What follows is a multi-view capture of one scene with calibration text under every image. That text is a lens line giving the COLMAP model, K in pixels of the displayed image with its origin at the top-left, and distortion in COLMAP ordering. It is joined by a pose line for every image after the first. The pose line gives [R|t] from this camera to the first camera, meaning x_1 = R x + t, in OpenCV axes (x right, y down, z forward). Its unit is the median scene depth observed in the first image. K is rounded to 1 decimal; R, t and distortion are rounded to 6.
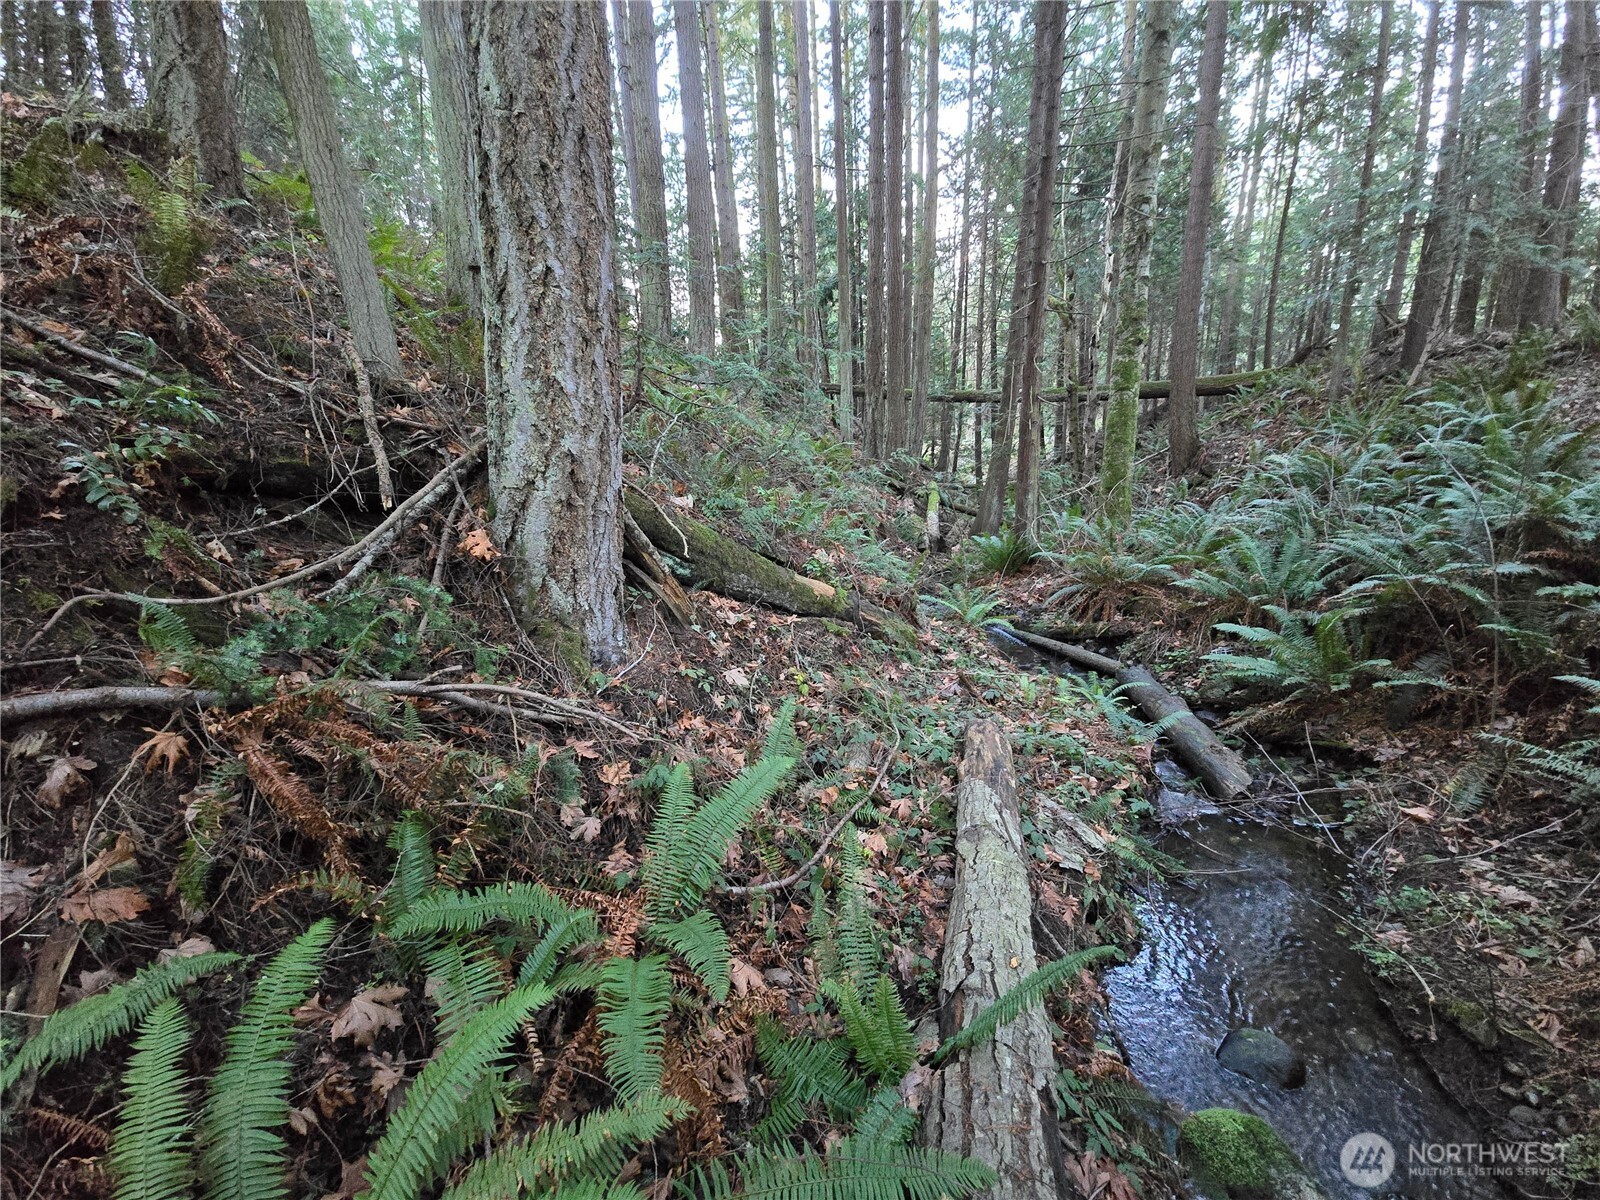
lens RADIAL K [[642.5, 0, 800.1], [0, 642.5, 616.5], [0, 0, 1]] dist [-0.000596, -0.000259]
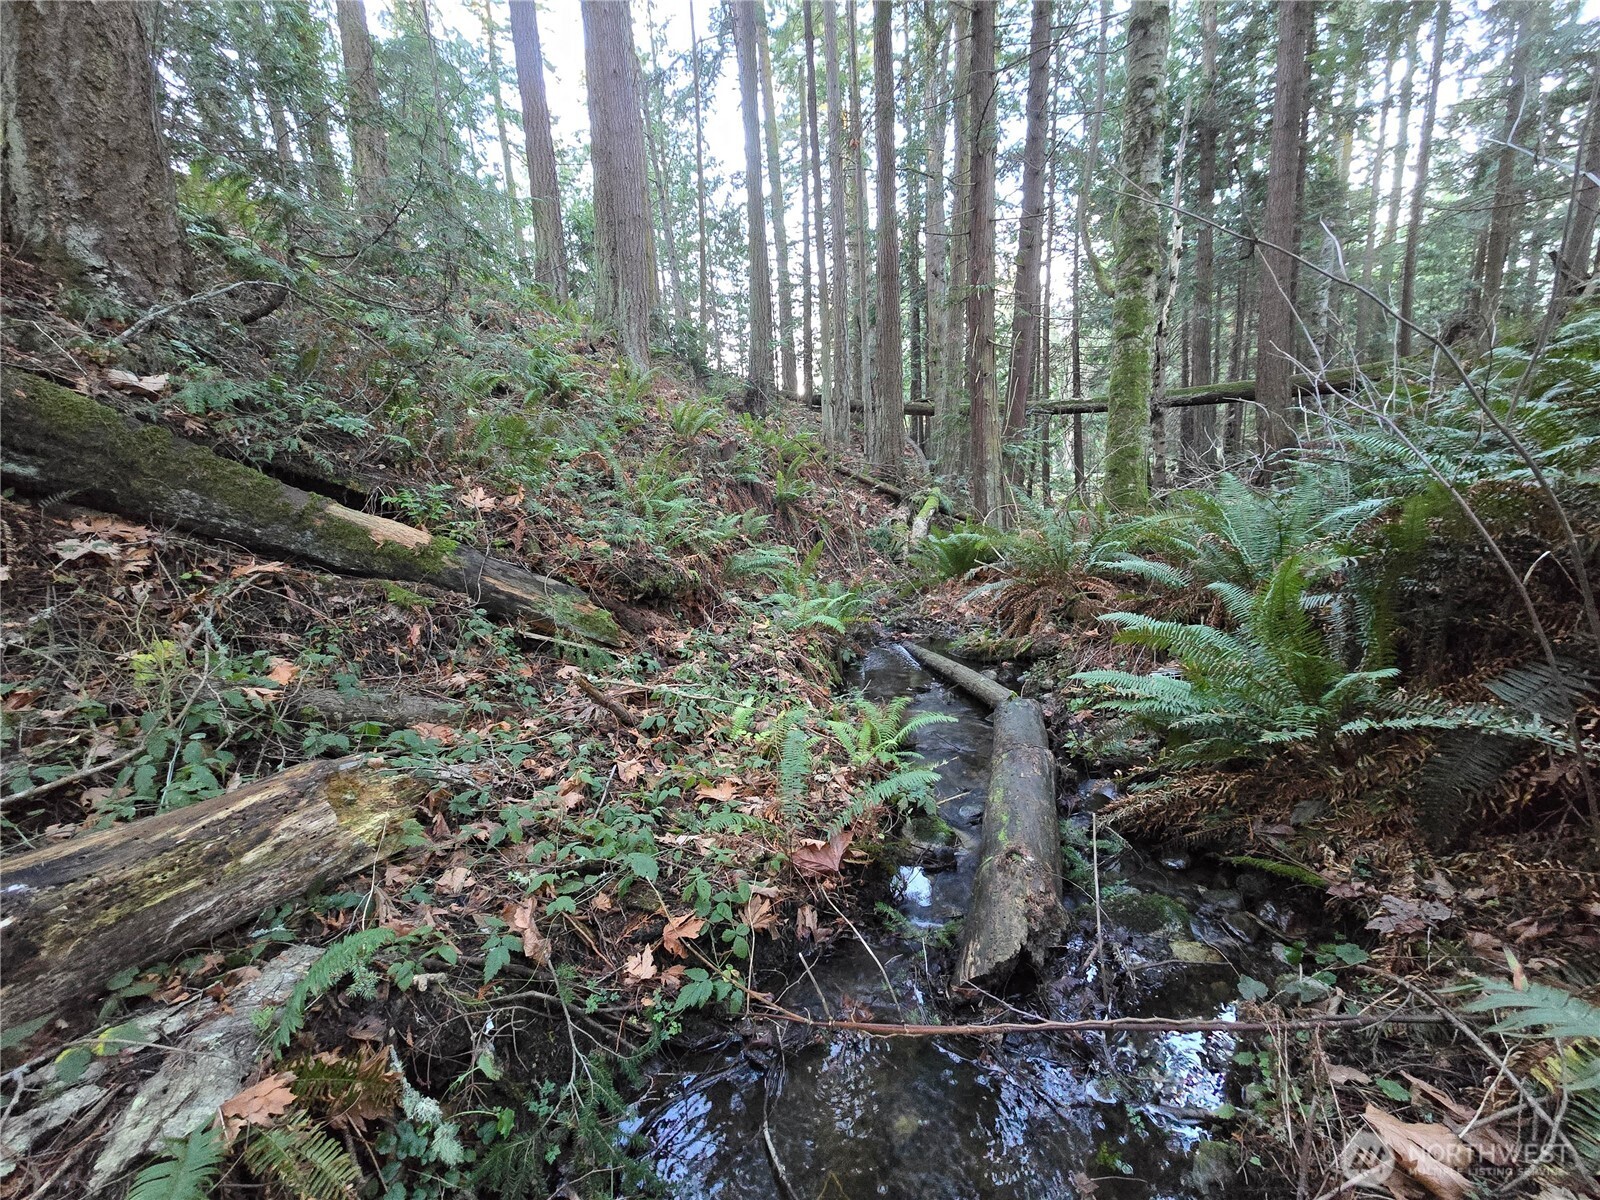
lens RADIAL K [[658.1, 0, 803.2], [0, 658.1, 609.1], [0, 0, 1]] dist [0.001052, 0.000260]
pose [[0.988344, 0.022945, -0.150499, 0.517143], [-0.035309, 0.996169, -0.079999, 0.064976], [0.148087, 0.084381, 0.985368, 0.458334]]
